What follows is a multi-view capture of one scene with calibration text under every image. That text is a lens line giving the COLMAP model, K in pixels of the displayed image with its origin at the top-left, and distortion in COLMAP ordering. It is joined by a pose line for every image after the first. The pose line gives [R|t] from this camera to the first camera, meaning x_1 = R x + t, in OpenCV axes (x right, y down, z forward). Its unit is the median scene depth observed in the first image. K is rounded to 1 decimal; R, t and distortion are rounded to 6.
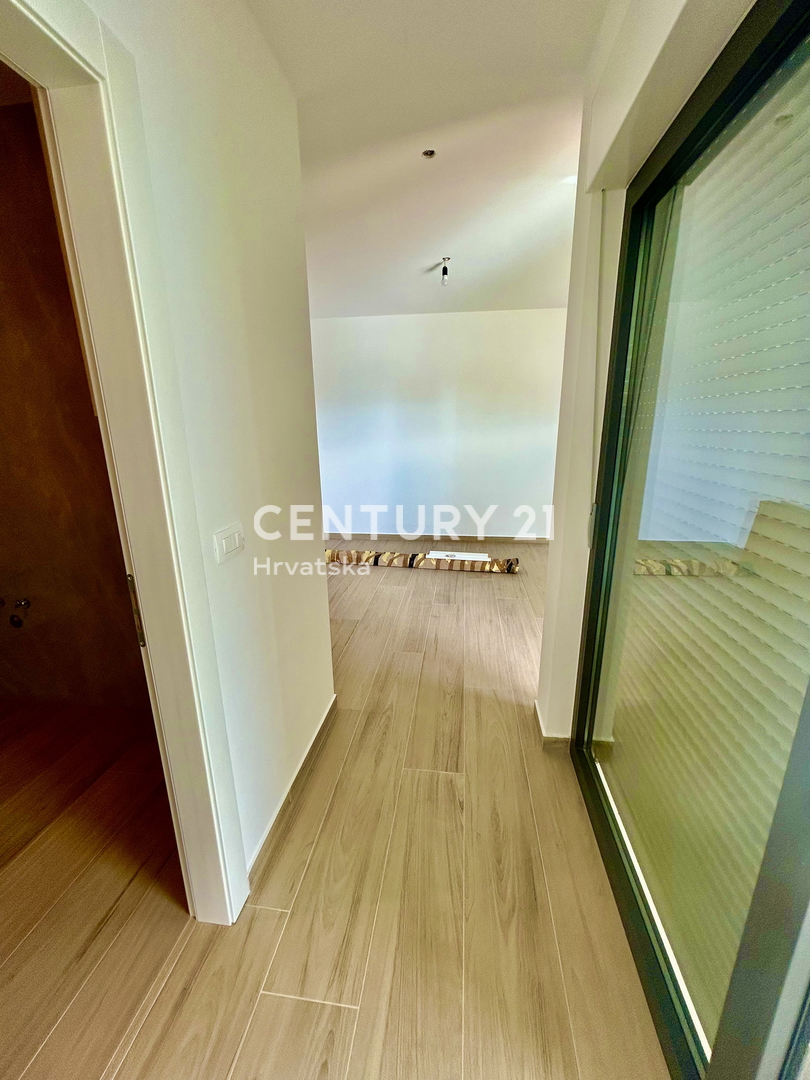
lens RADIAL K [[437.5, 0, 409.8], [0, 437.5, 543.6], [0, 0, 1]] dist [-0.009053, 0.001532]
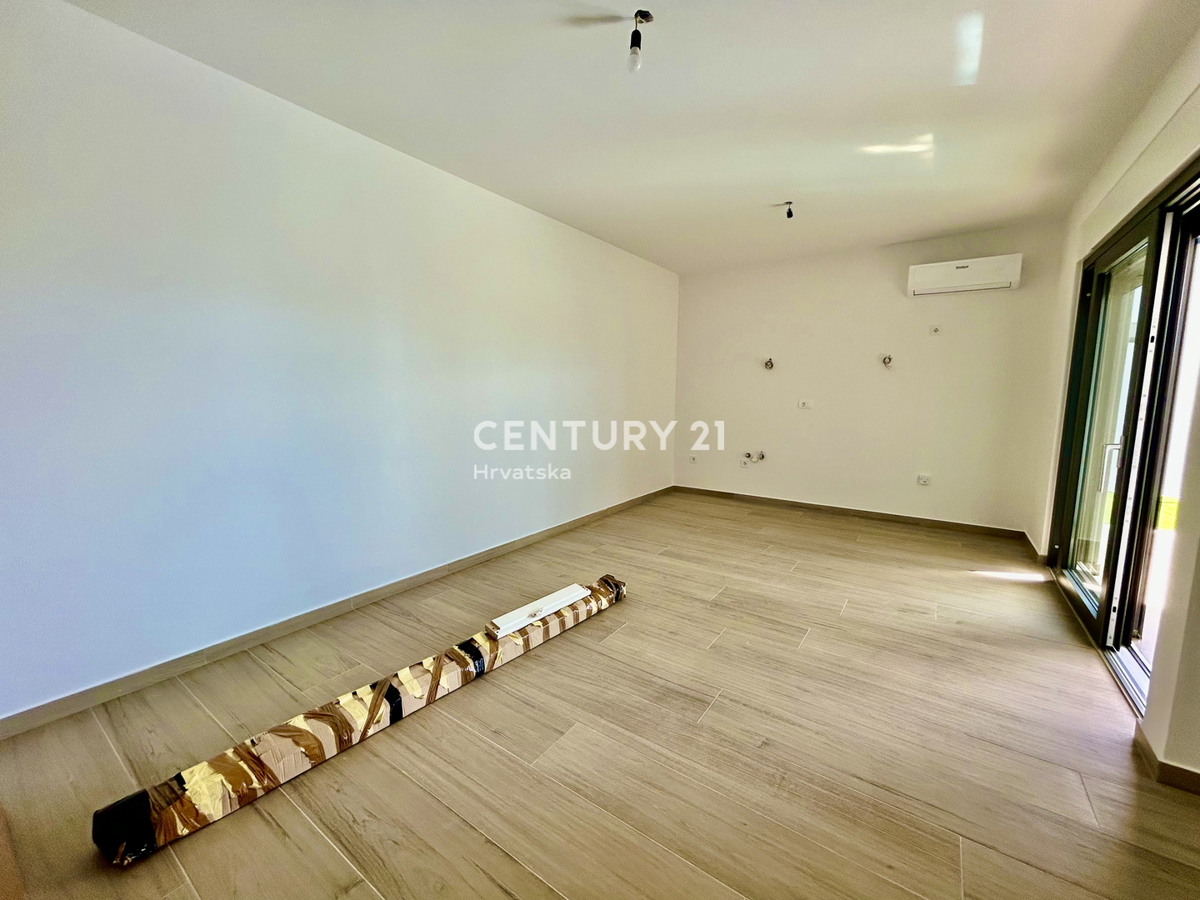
lens RADIAL K [[486.1, 0, 597.9], [0, 486.1, 444.5], [0, 0, 1]] dist [-0.009053, 0.001532]
pose [[0.471478, -0.088173, 0.877459, -0.343143], [0.226522, 0.973714, -0.023870, -0.129908], [-0.852289, 0.210018, 0.479058, 0.649391]]
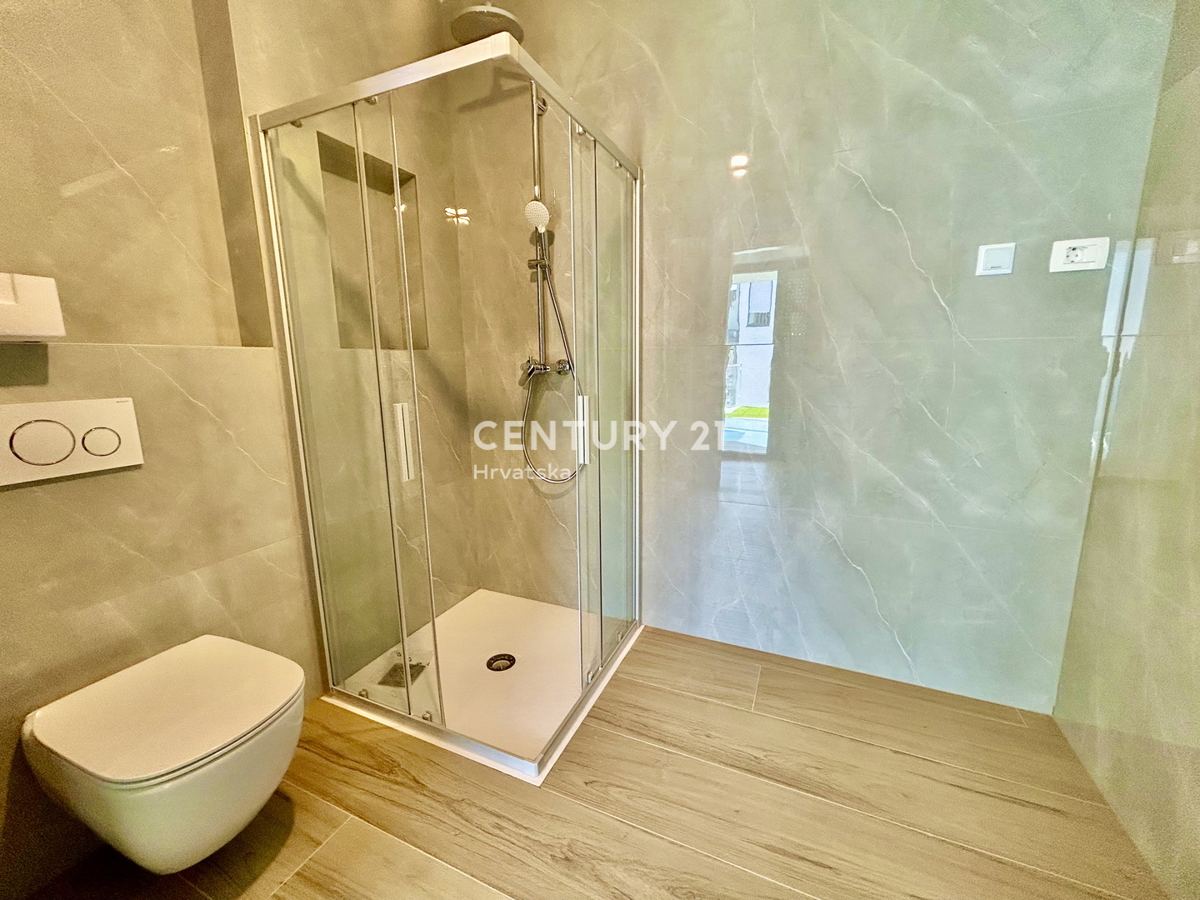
lens RADIAL K [[486.1, 0, 599.8], [0, 486.1, 450.7], [0, 0, 1]] dist [-0.009053, 0.001532]
pose [[-0.287861, 0.183637, -0.939901, 0.559365], [-0.246587, 0.934138, 0.258032, -0.144085], [0.925381, 0.306045, -0.223620, 0.788337]]
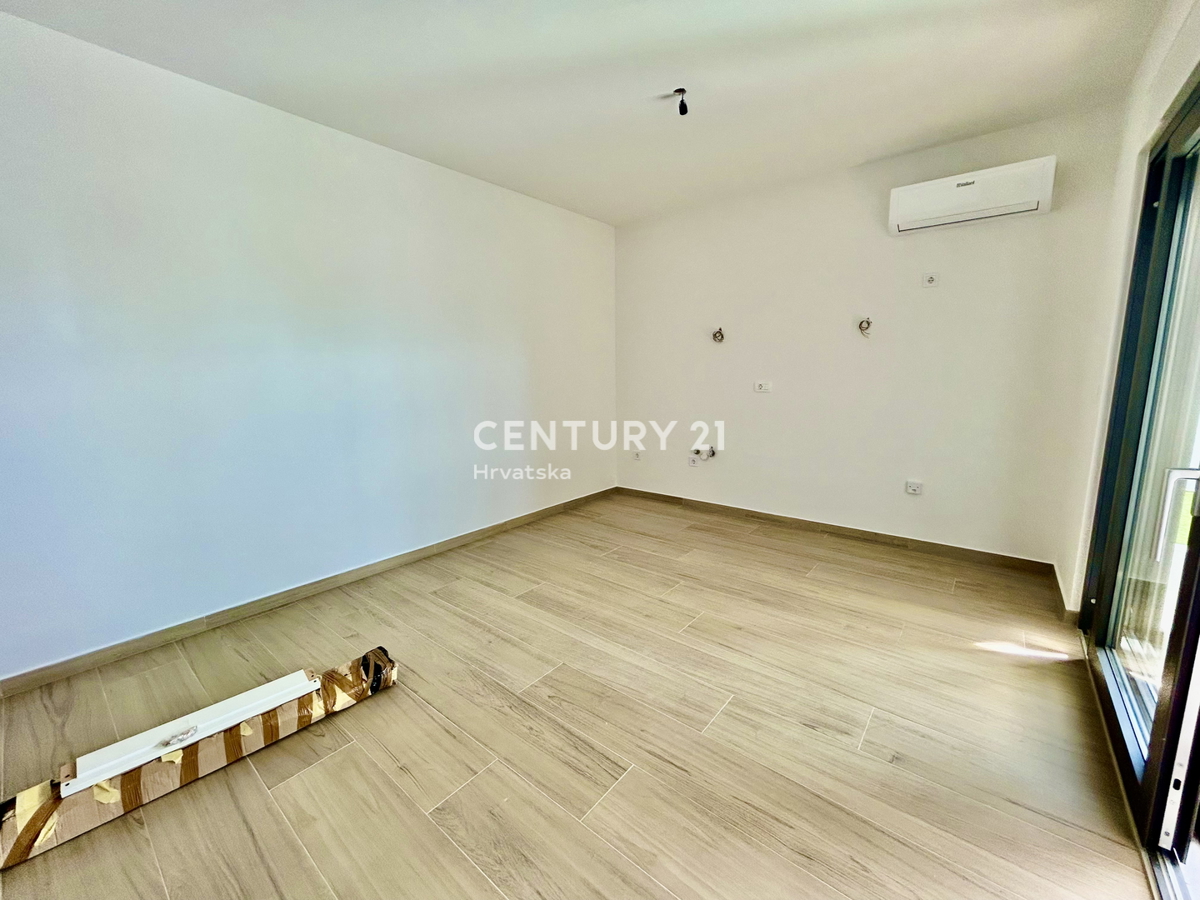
lens RADIAL K [[486.1, 0, 601.5], [0, 486.1, 444.6], [0, 0, 1]] dist [-0.009053, 0.001532]
pose [[0.534540, -0.128401, 0.835333, -0.006065], [0.236612, 0.971602, -0.002063, -0.103518], [-0.811346, 0.198752, 0.549741, 0.534249]]
